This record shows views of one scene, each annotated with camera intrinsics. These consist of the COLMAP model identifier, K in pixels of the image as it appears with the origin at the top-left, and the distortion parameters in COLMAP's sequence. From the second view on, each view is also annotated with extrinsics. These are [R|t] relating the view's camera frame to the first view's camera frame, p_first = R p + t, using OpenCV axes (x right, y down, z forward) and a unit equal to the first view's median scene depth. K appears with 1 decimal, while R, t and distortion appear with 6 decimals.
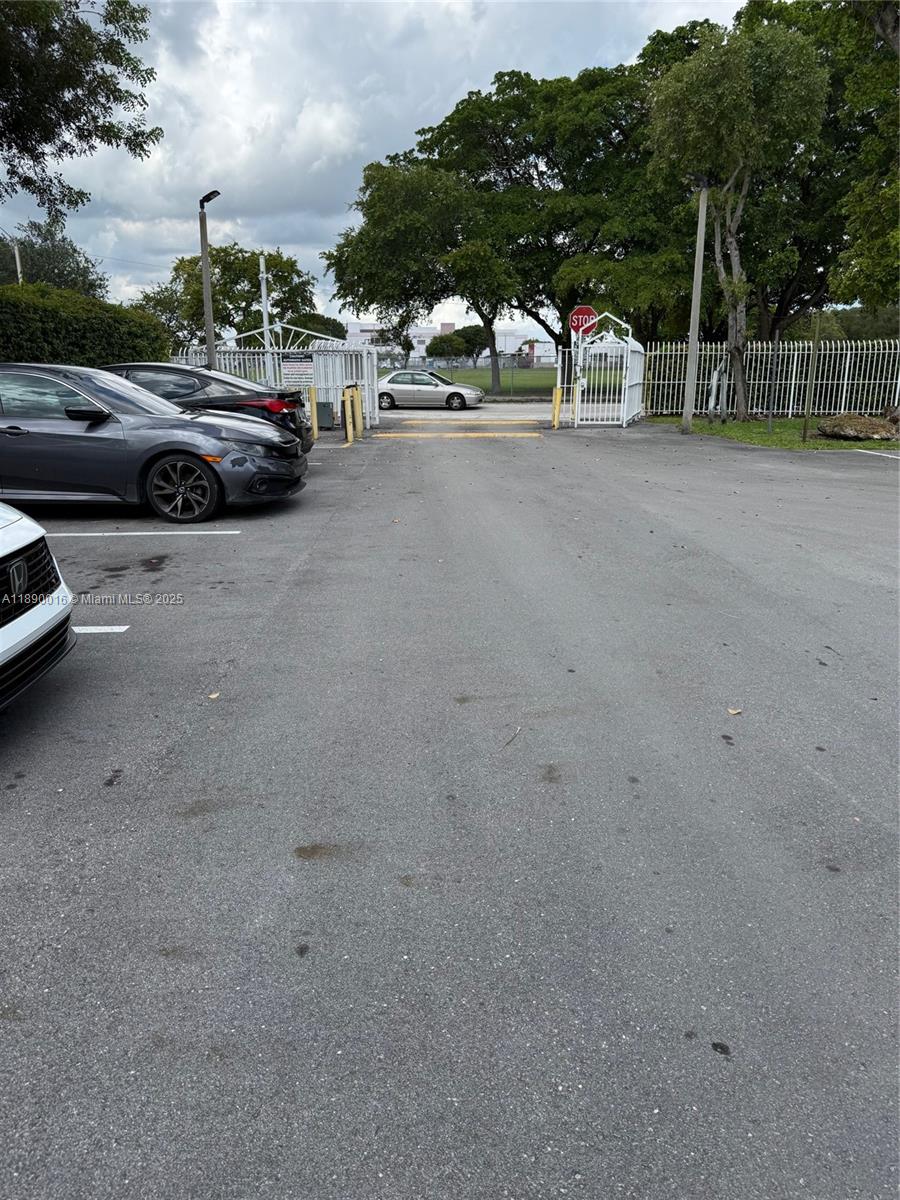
lens RADIAL K [[839.2, 0, 450.0], [0, 839.2, 600.0], [0, 0, 1]] dist [0.076535, -0.077941]
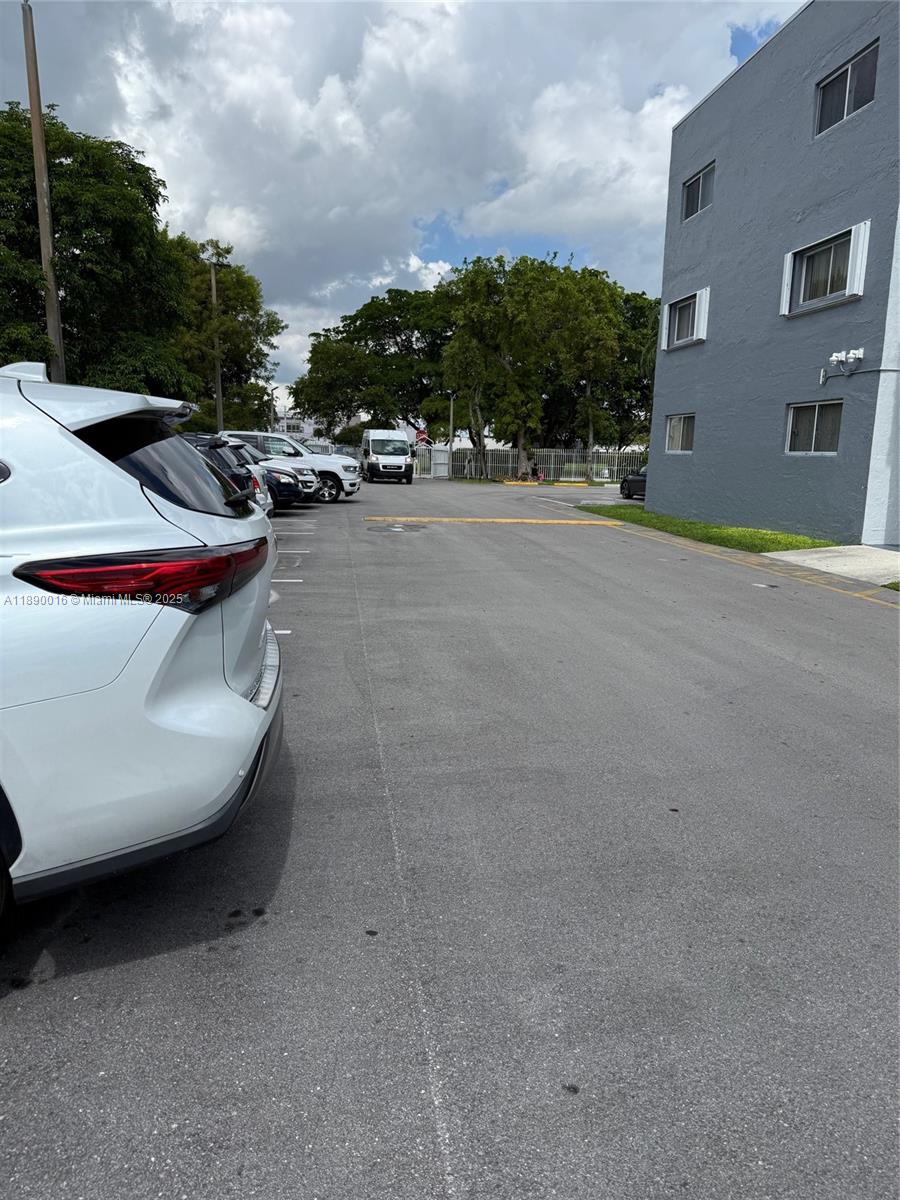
lens RADIAL K [[839.2, 0, 450.0], [0, 839.2, 600.0], [0, 0, 1]] dist [0.076535, -0.077941]
pose [[0.992629, 0.008109, 0.120918, -0.022451], [0.004346, 0.994736, -0.102381, 0.184118], [-0.121112, 0.102152, 0.987369, -0.630767]]
